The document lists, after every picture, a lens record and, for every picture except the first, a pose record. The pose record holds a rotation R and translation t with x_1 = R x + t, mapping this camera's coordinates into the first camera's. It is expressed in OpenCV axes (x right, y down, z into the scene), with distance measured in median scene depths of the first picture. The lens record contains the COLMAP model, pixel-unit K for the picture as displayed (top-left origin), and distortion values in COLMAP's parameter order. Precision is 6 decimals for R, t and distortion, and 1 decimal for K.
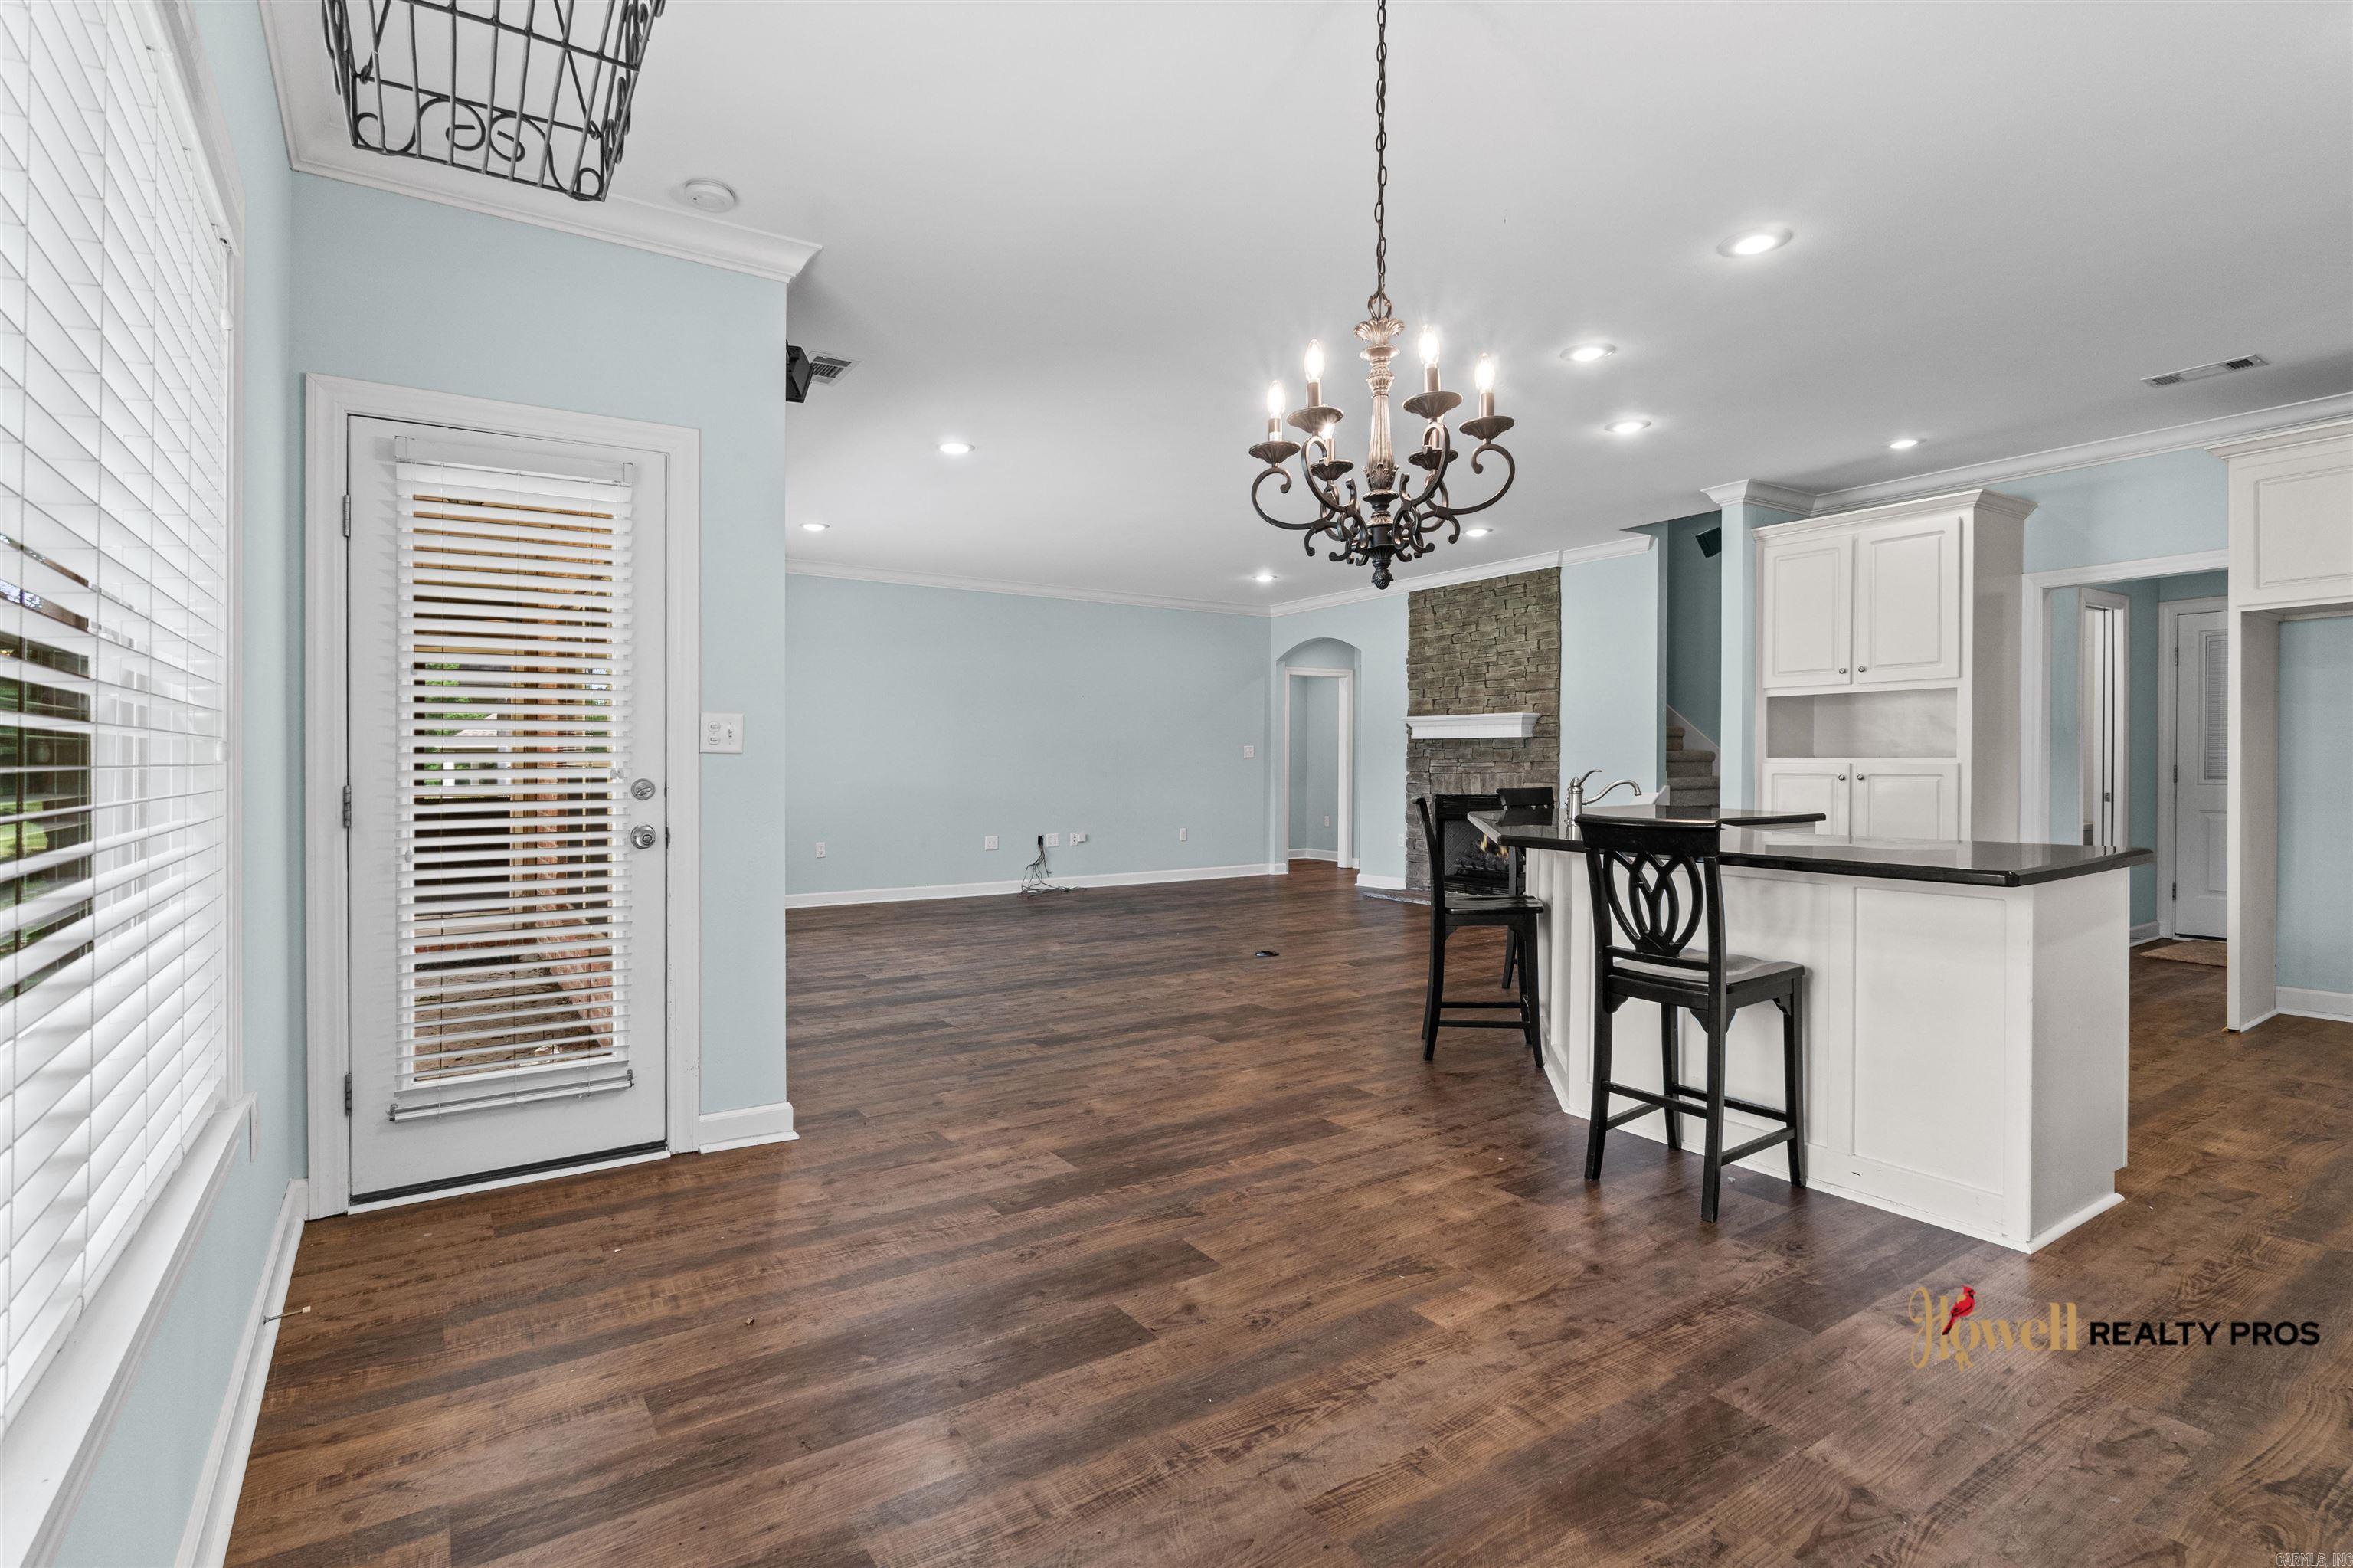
lens RADIAL K [[1137.8, 0, 1156.8], [0, 1137.8, 764.5], [0, 0, 1]] dist [-0.005414, 0.000499]
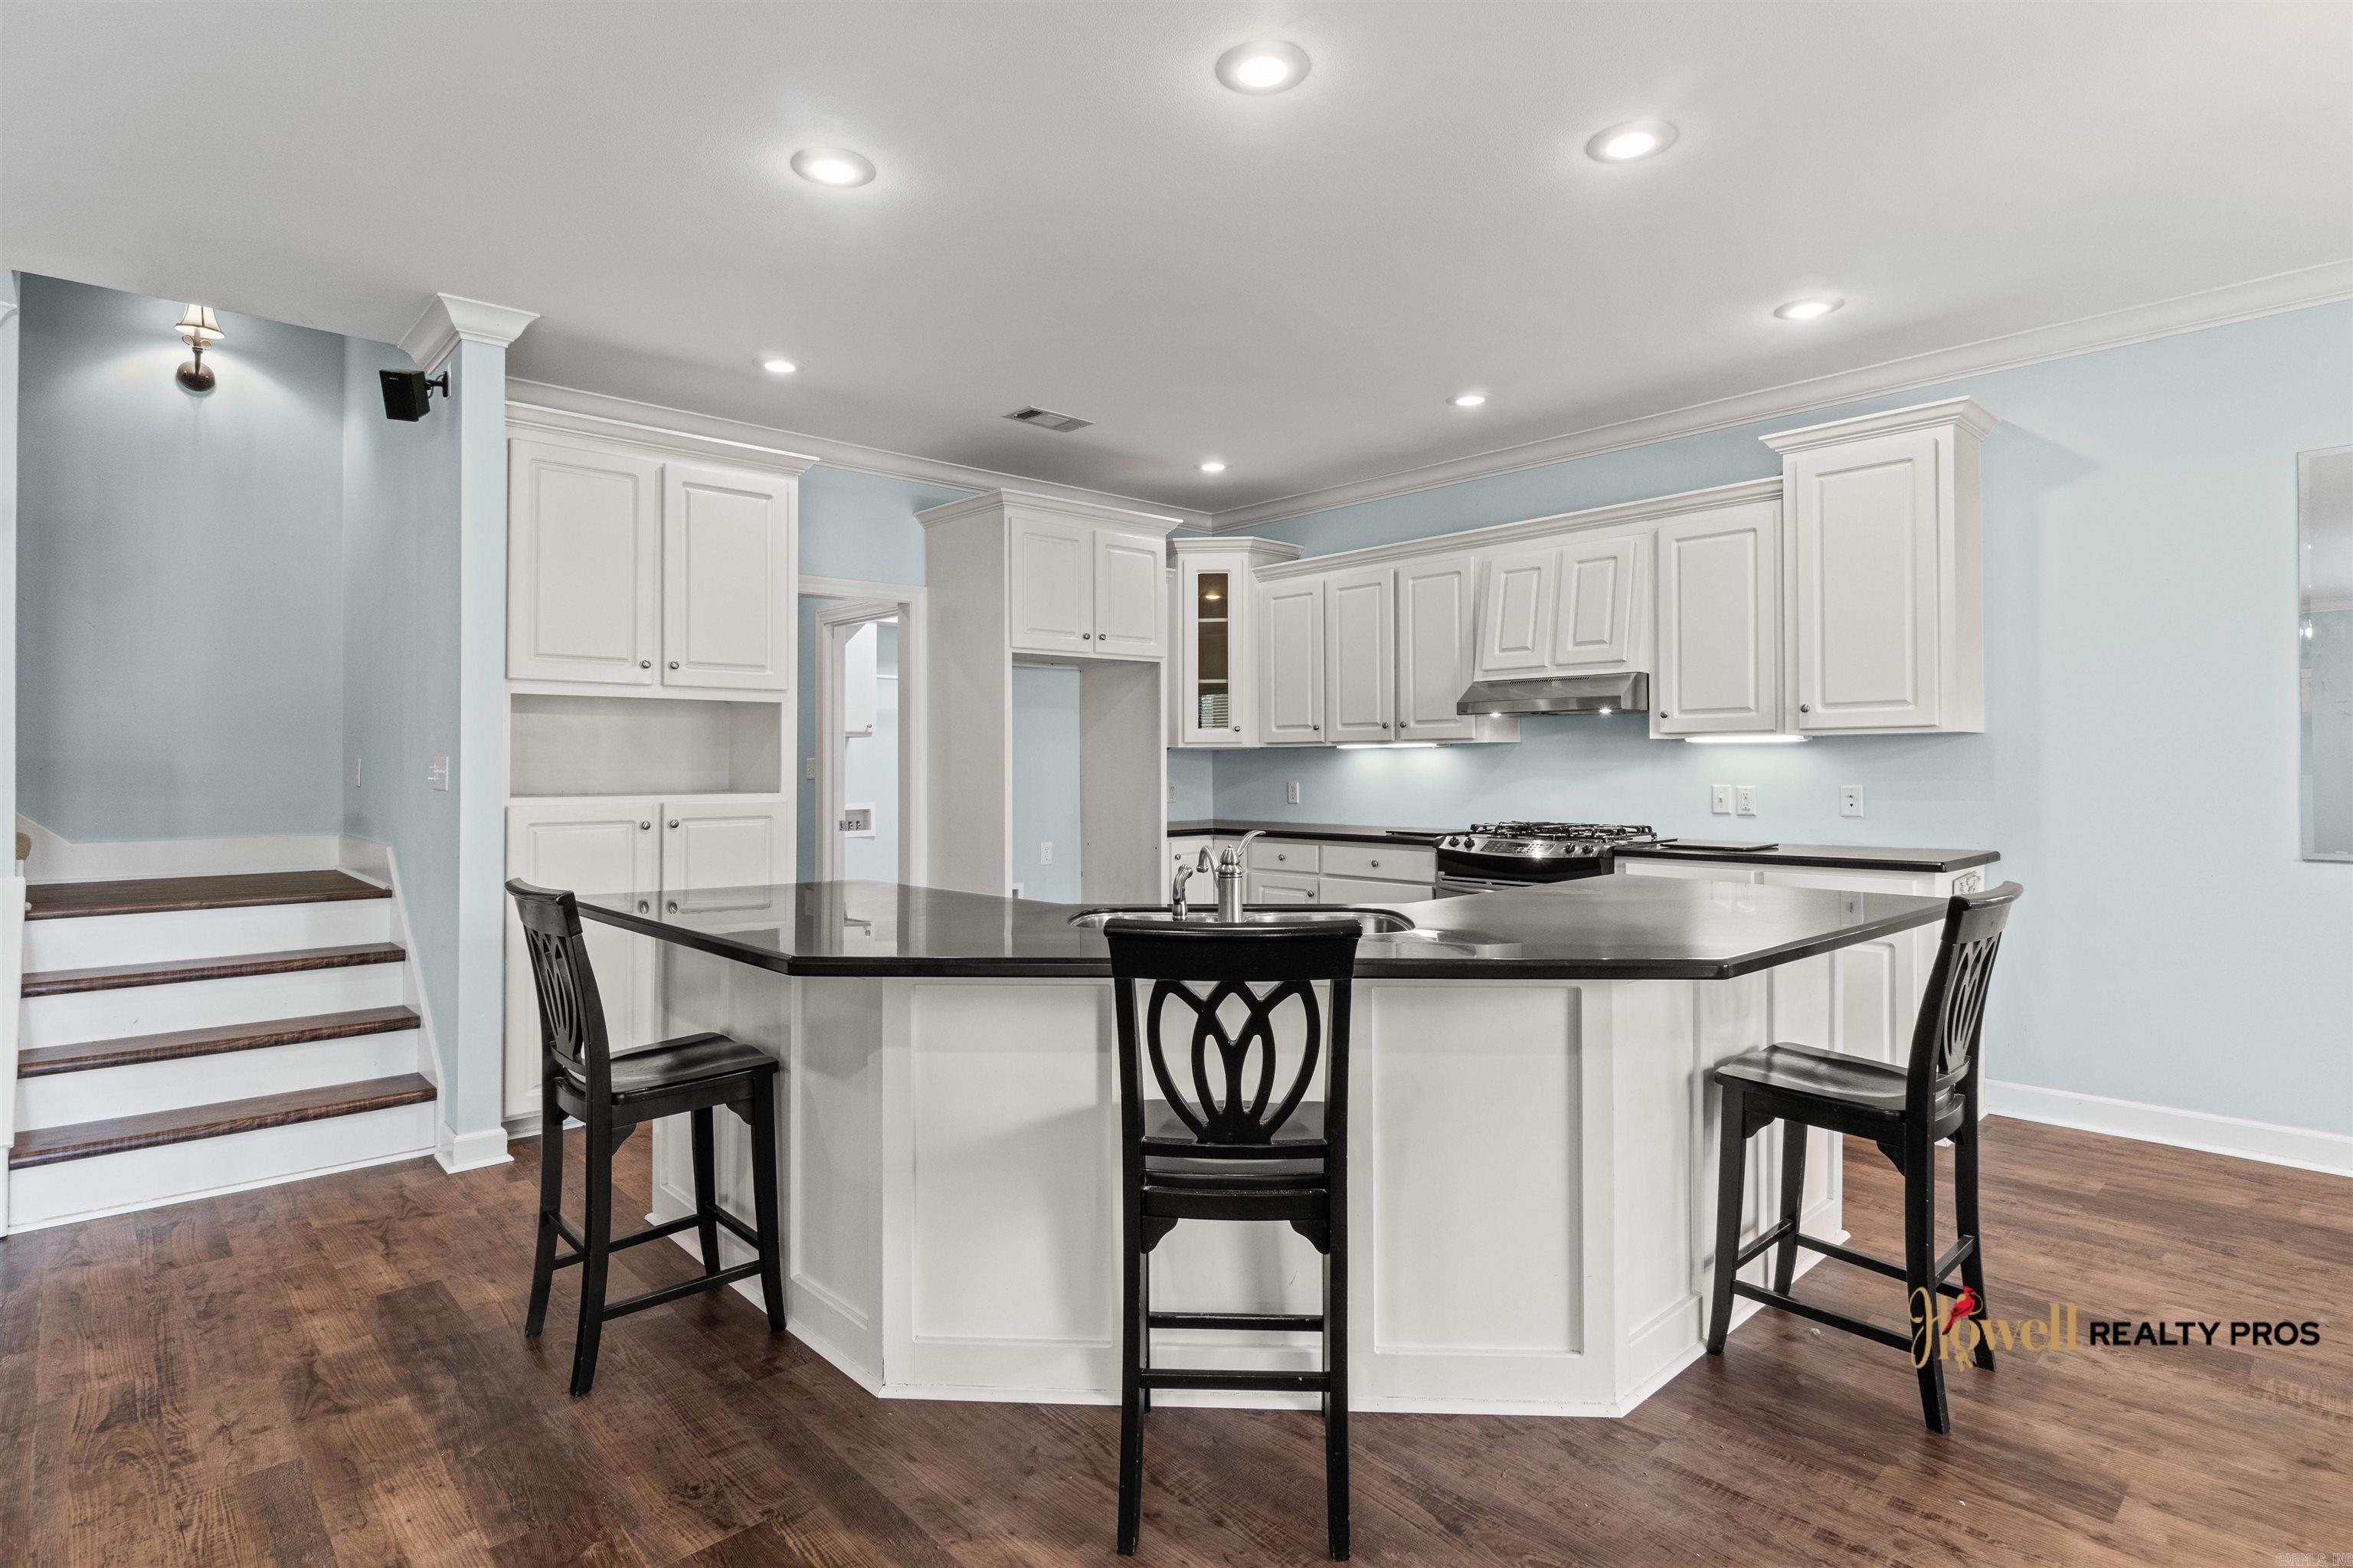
lens RADIAL K [[1188.7, 0, 1158.5], [0, 1188.7, 762.8], [0, 0, 1]] dist [-0.012302, 0.005282]
pose [[-0.159408, 0.005090, 0.987200, -0.156121], [0.007981, 0.999961, -0.003867, -0.024232], [-0.987181, 0.007263, -0.159442, 0.999856]]
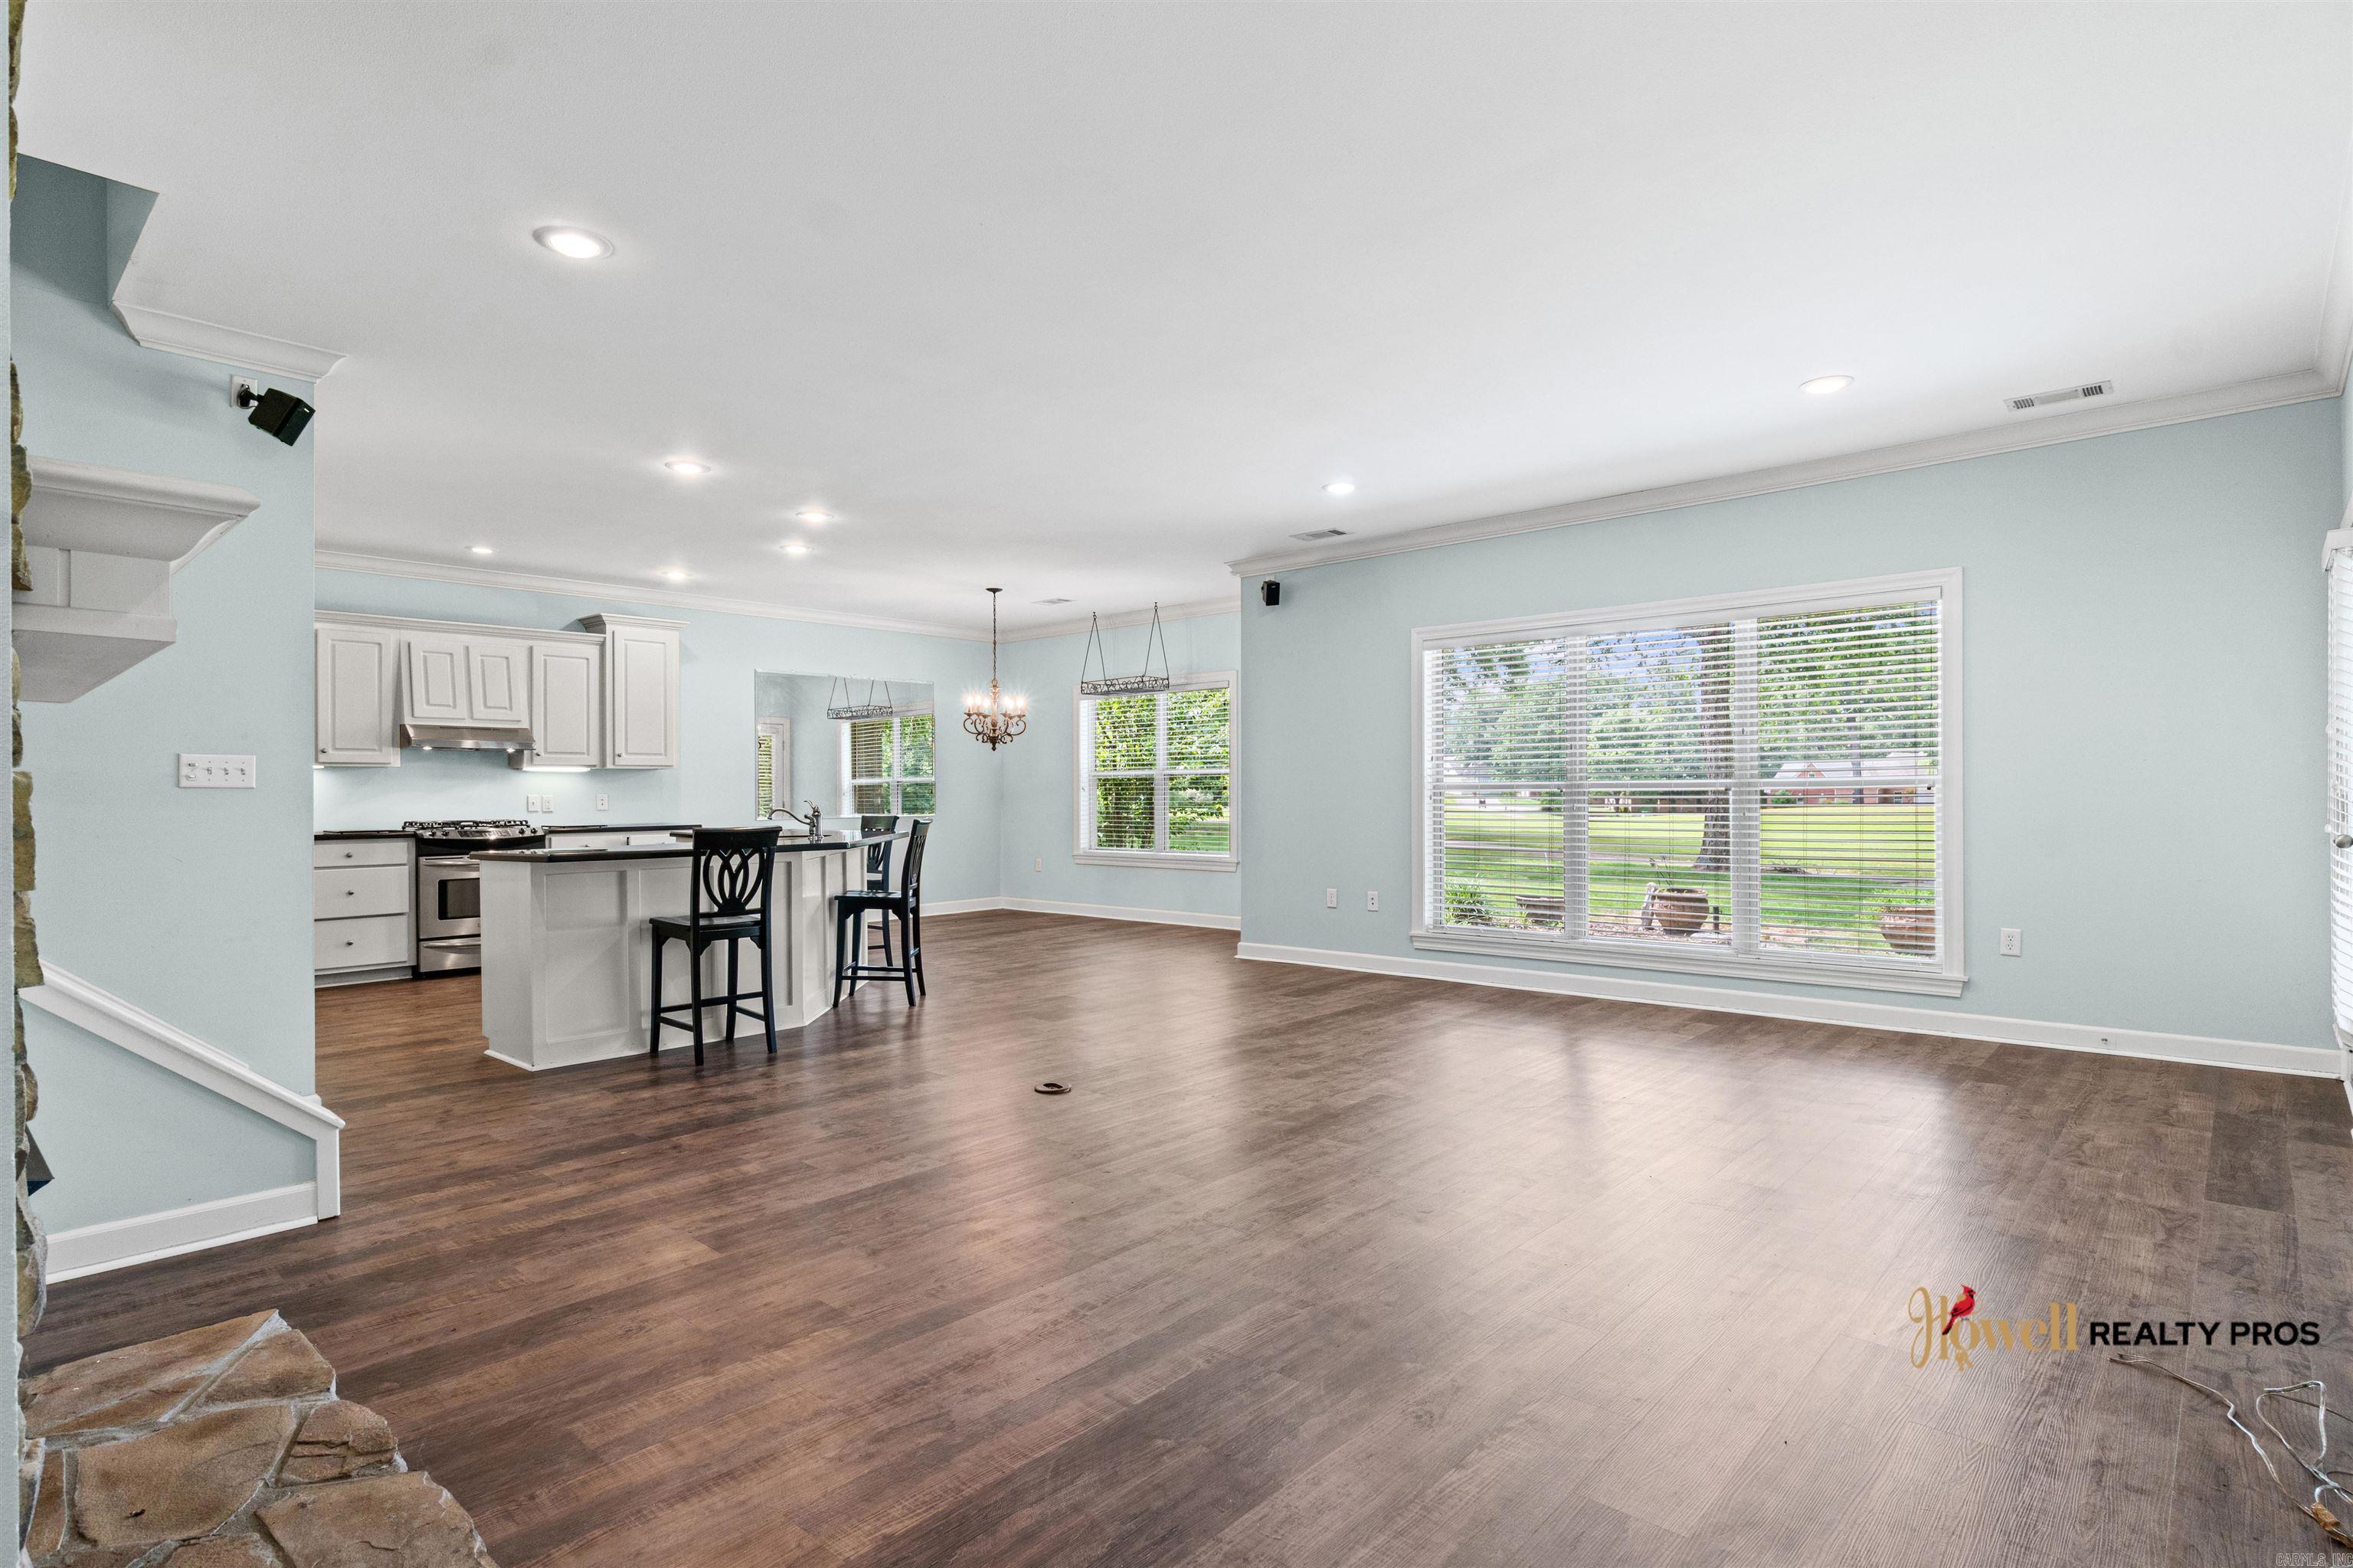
lens RADIAL K [[1188.7, 0, 1163.2], [0, 1188.7, 786.2], [0, 0, 1]] dist [-0.012302, 0.005282]
pose [[-0.970328, 0.007430, -0.241678, 0.271067], [0.008369, 0.999961, -0.002857, -0.005936], [0.241648, -0.004794, -0.970352, 2.275673]]
